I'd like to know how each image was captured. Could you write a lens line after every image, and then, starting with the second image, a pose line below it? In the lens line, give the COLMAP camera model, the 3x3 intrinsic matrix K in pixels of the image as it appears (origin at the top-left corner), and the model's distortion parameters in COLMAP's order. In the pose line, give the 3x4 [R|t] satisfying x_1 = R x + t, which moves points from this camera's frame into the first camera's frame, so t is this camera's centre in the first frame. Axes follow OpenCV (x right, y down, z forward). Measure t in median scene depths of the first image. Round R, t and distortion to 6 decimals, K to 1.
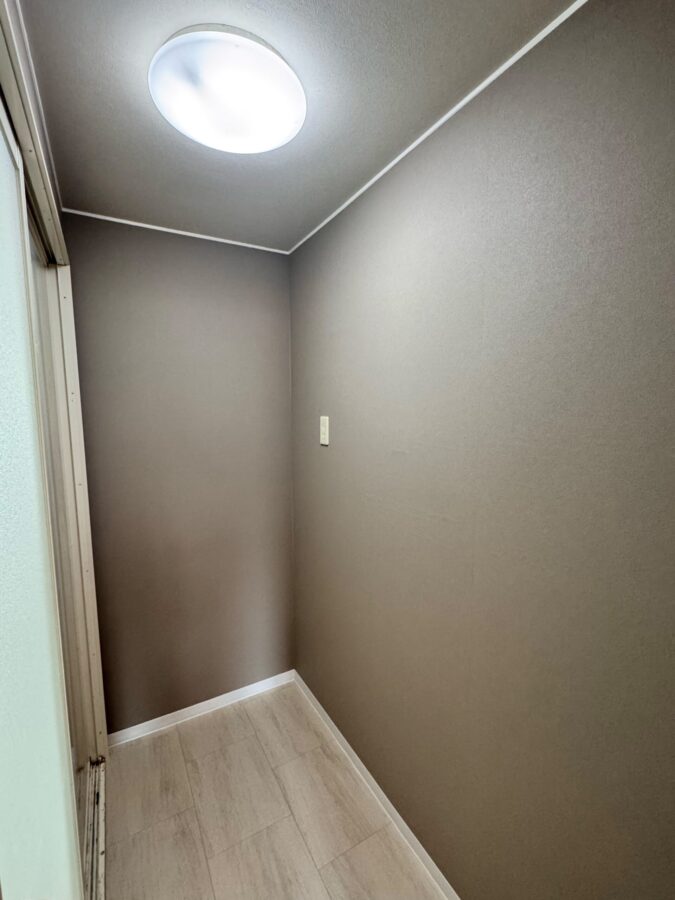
lens RADIAL K [[397.7, 0, 336.9], [0, 397.7, 451.6], [0, 0, 1]] dist [-0.001646, -0.000643]
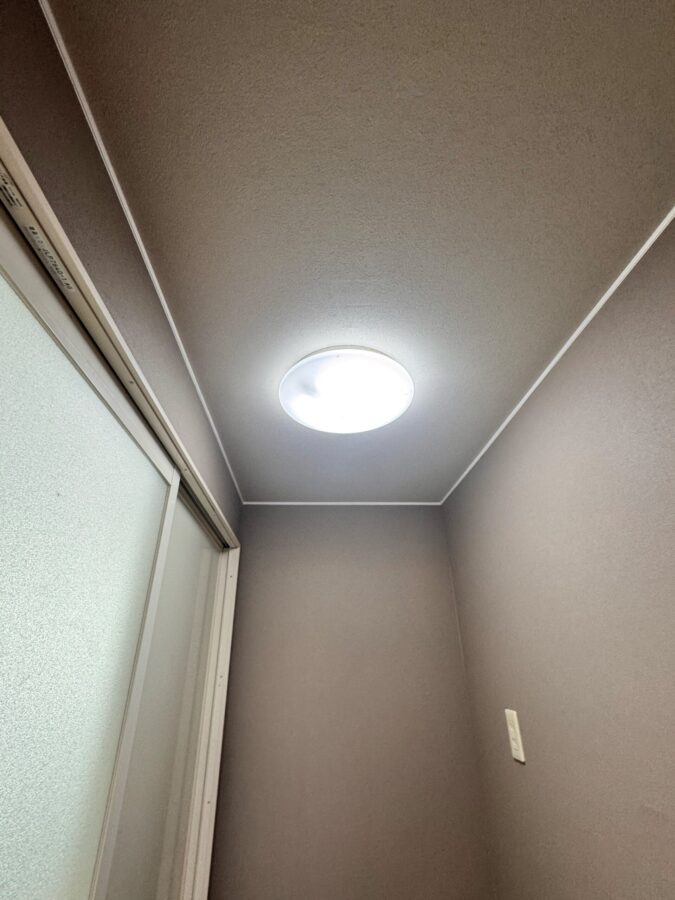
lens RADIAL K [[397.7, 0, 337.9], [0, 397.7, 448.9], [0, 0, 1]] dist [-0.001646, -0.000643]
pose [[0.906620, -0.212994, -0.364245, 0.050308], [-0.030927, 0.827379, -0.560792, -0.073863], [0.420814, 0.519690, 0.743531, 0.130553]]
